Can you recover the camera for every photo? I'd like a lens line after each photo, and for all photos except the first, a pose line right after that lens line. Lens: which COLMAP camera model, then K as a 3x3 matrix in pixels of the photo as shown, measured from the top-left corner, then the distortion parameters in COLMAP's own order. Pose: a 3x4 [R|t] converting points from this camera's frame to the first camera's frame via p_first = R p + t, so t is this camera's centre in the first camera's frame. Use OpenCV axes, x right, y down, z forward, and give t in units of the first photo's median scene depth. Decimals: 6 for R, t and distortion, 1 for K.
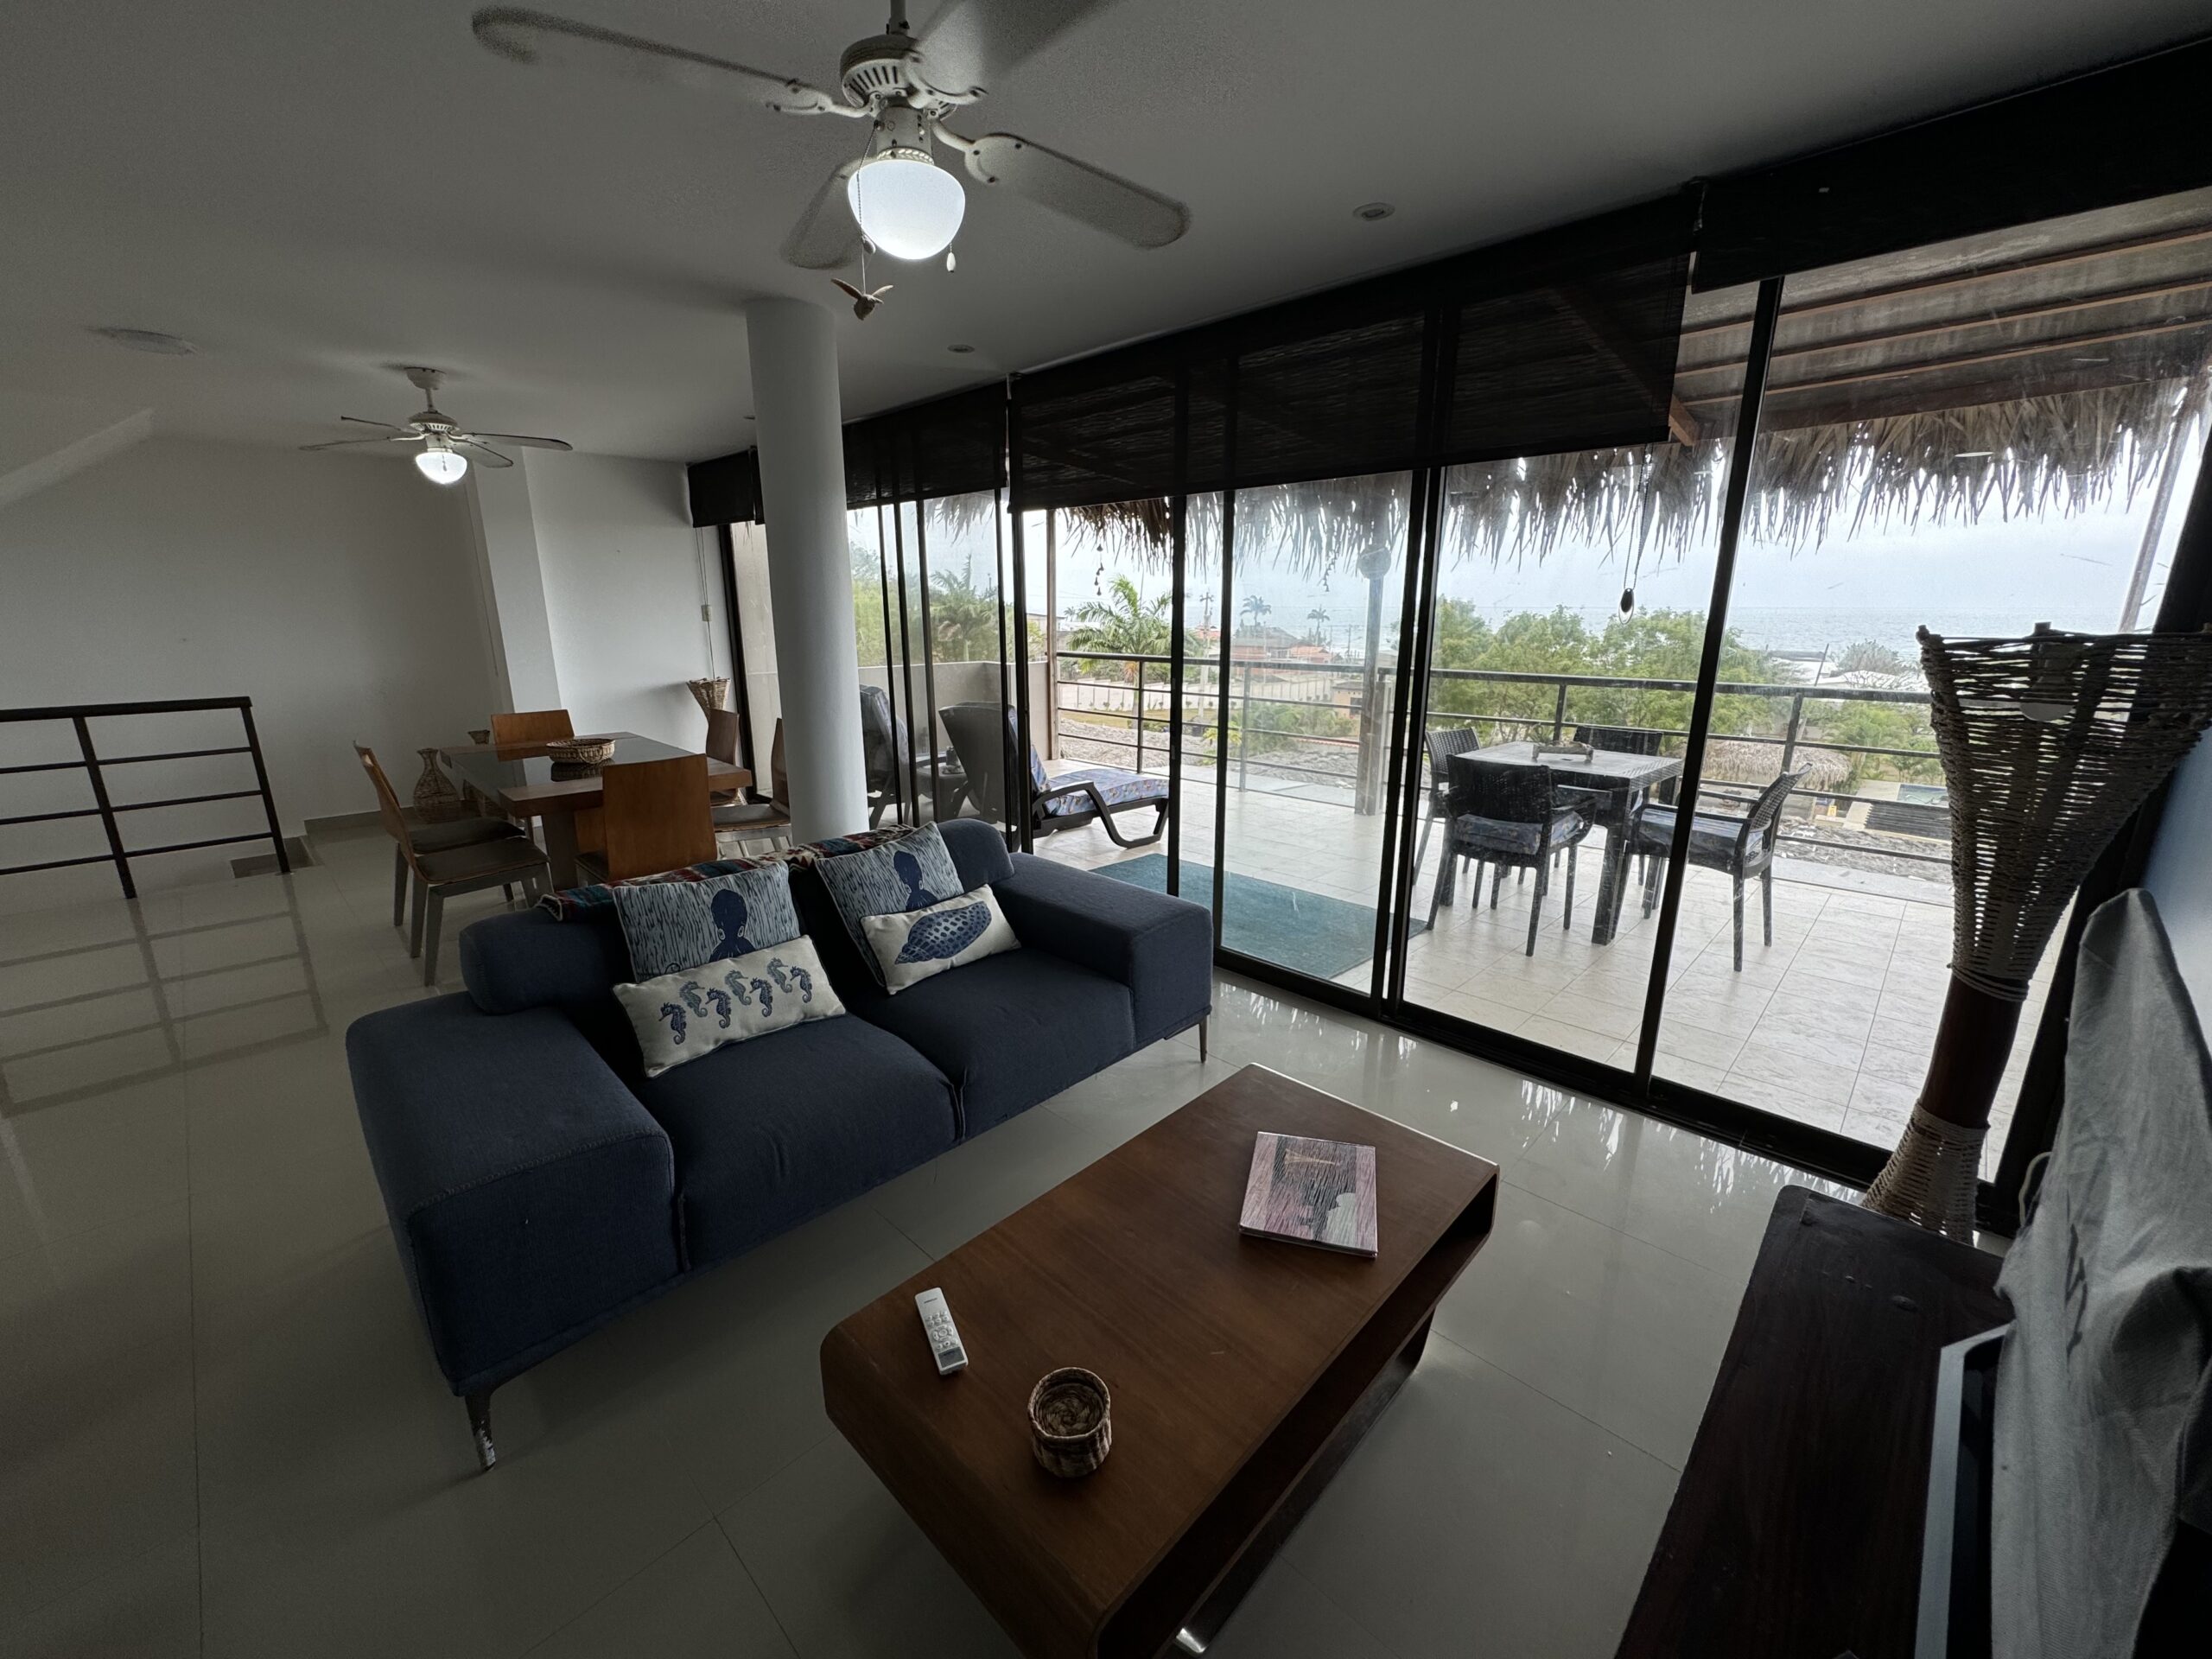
lens RADIAL K [[885.8, 0, 1106.0], [0, 885.8, 831.4], [0, 0, 1]] dist [-0.003109, 0.001085]
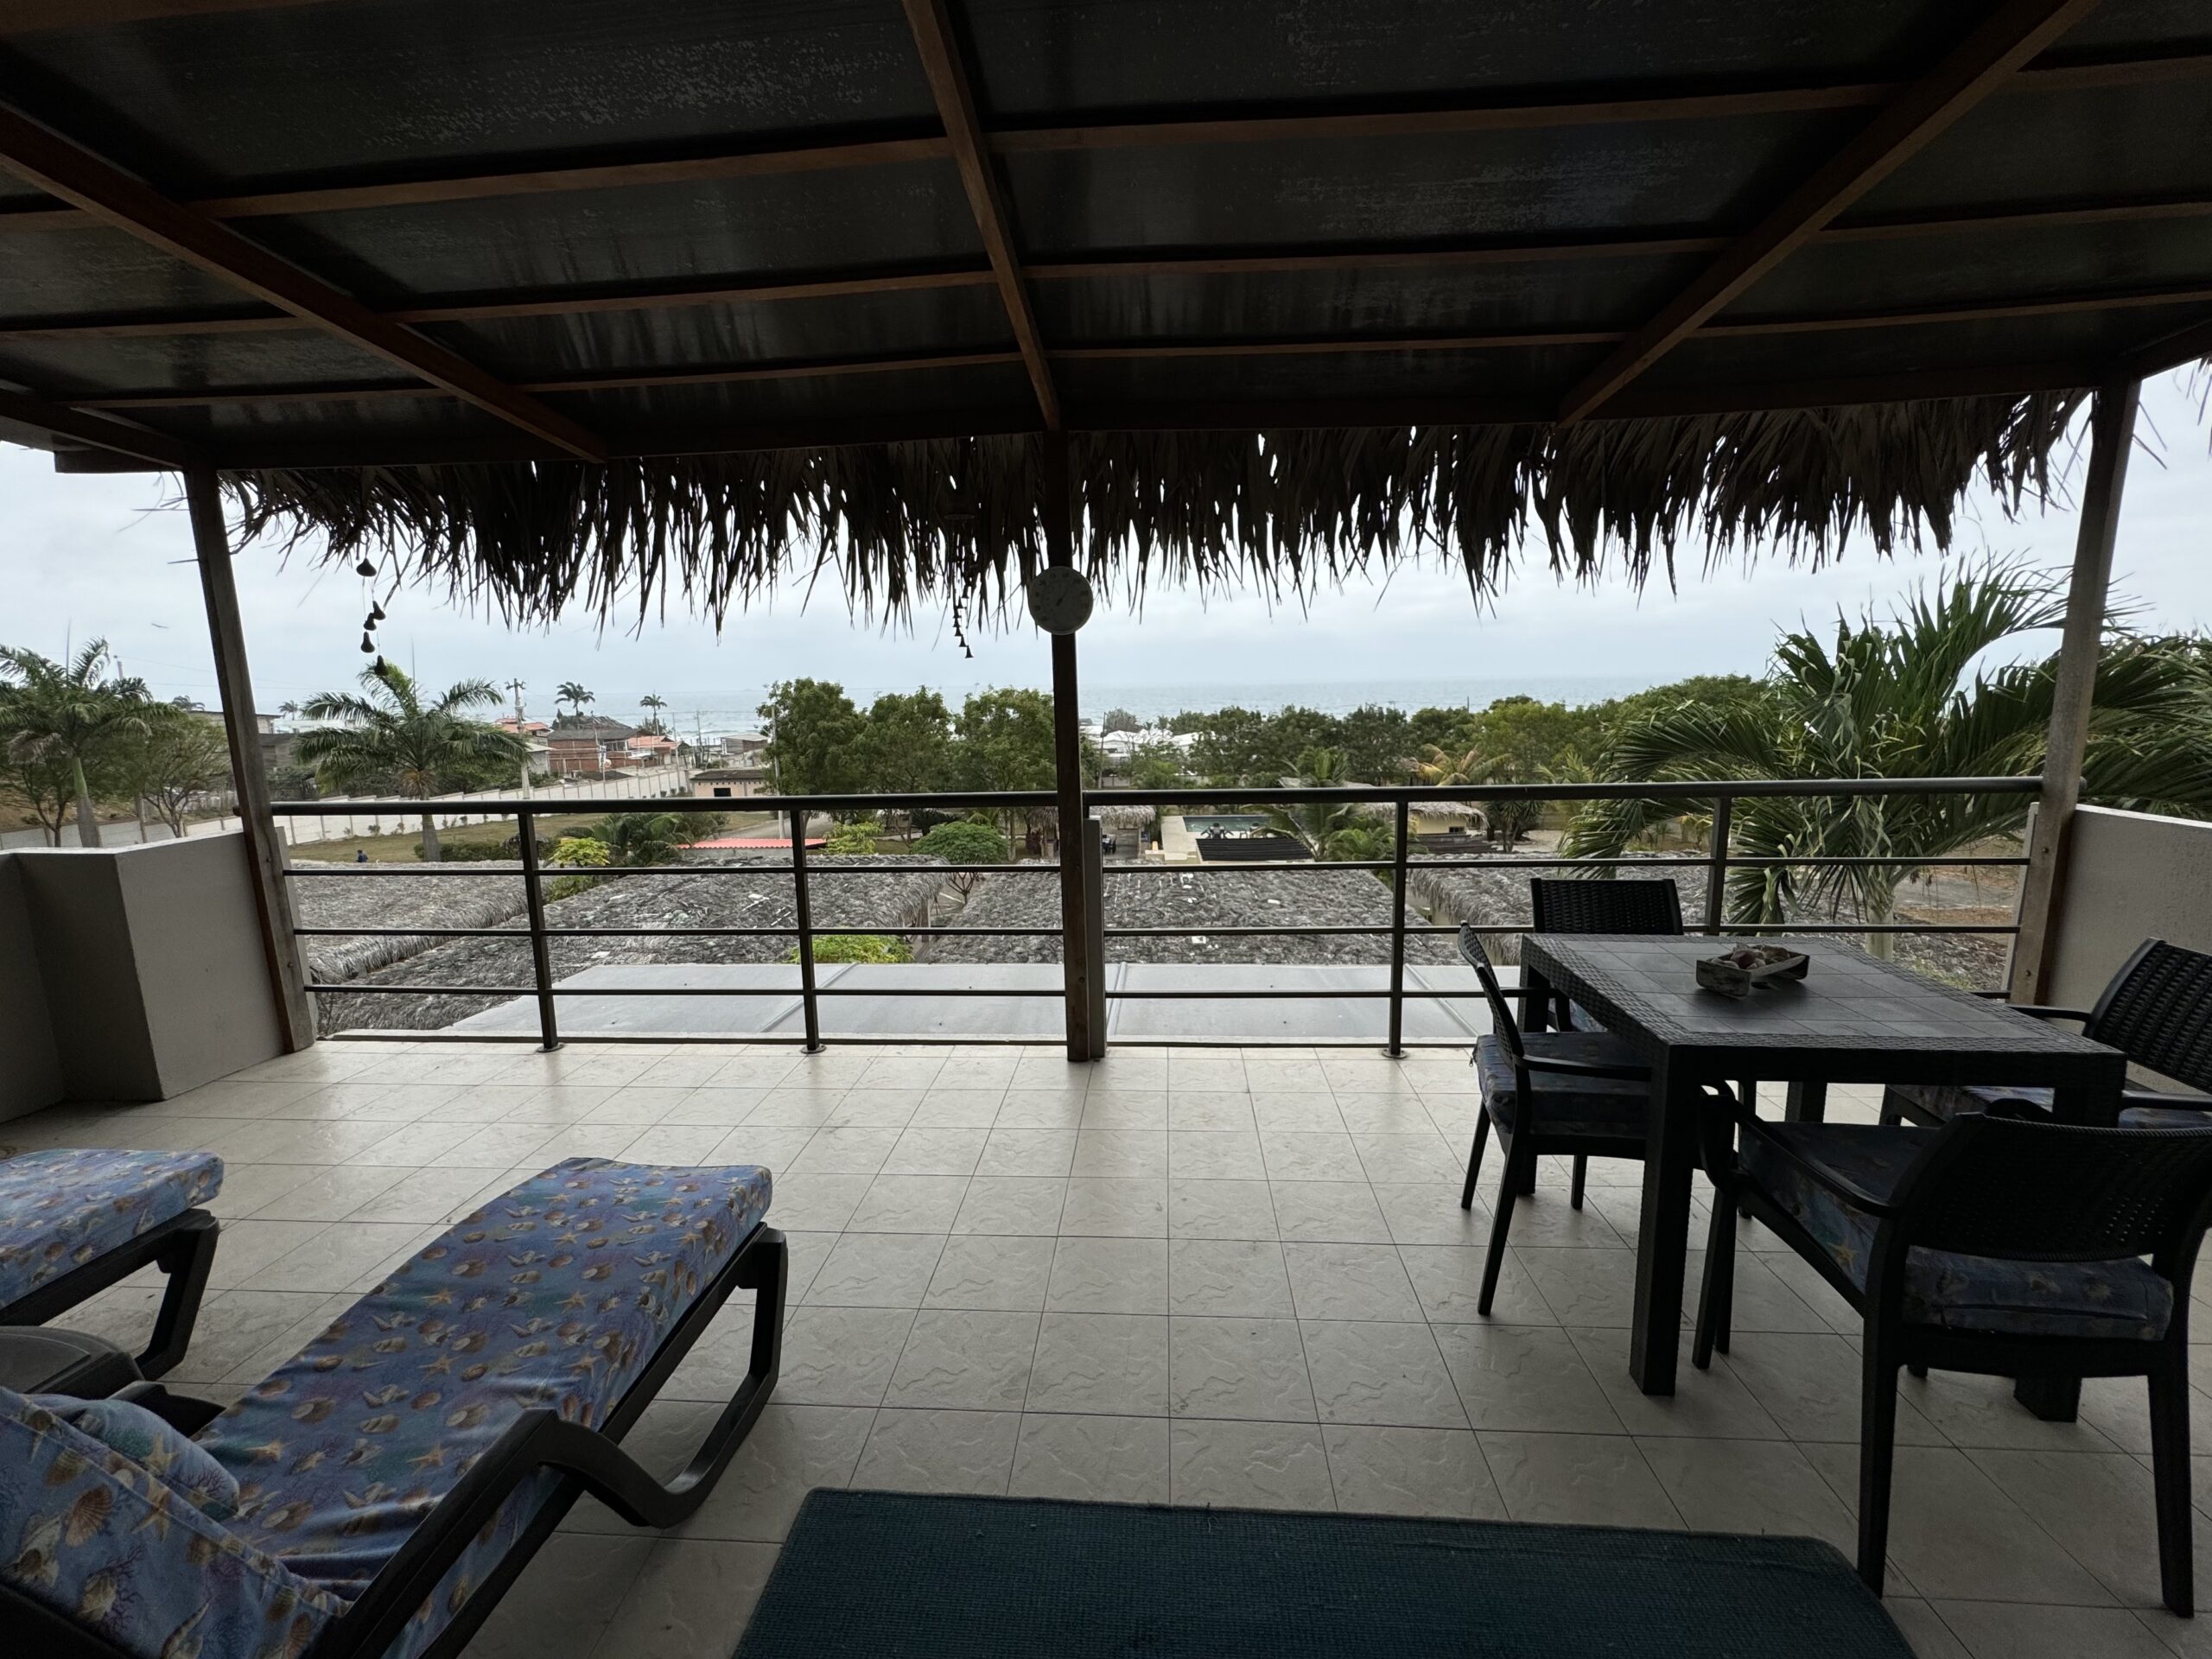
lens RADIAL K [[885.8, 0, 1096.9], [0, 885.8, 822.7], [0, 0, 1]] dist [-0.003109, 0.001085]
pose [[0.766149, -0.116567, 0.632002, -0.004225], [0.178865, 0.983234, -0.035482, -0.023267], [-0.617270, 0.140228, 0.774154, 0.091463]]
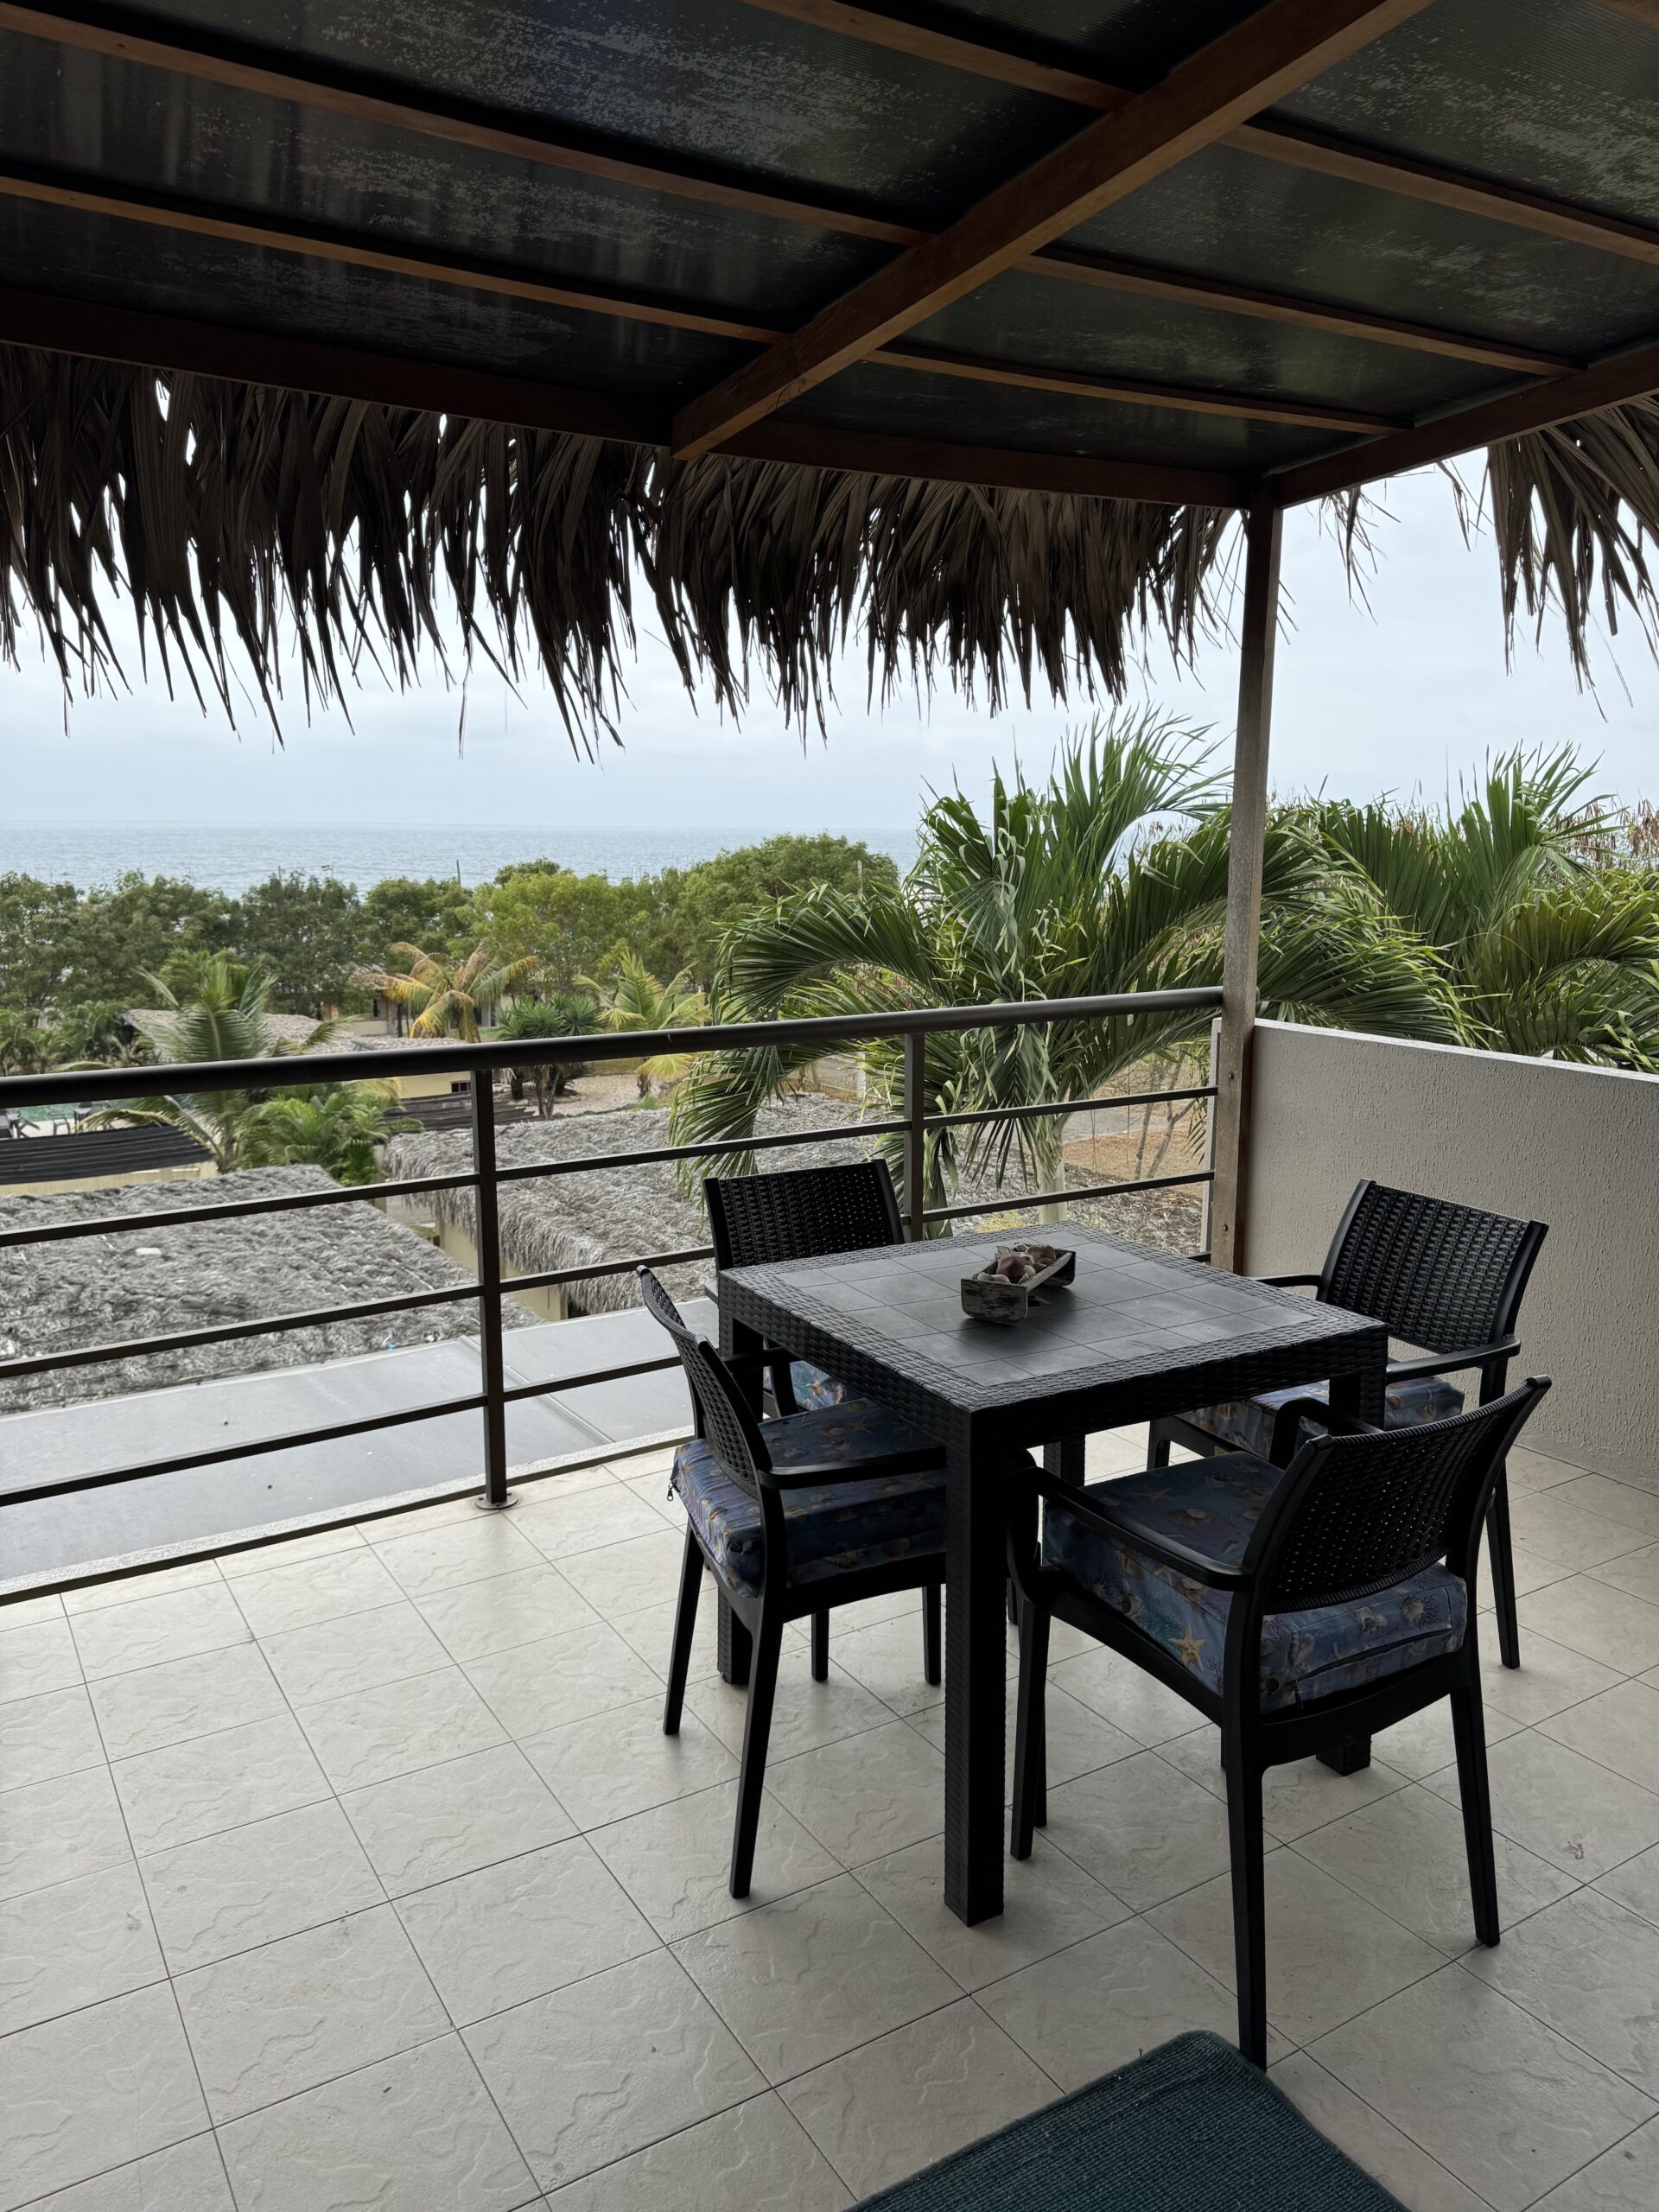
lens RADIAL K [[1573.9, 0, 814.1], [0, 1573.9, 1092.5], [0, 0, 1]] dist [0.047785, -0.066317]
pose [[0.248136, -0.164544, 0.954649, -0.006959], [0.236800, 0.965876, 0.104929, -0.026242], [-0.939337, 0.200024, 0.278632, 0.096777]]
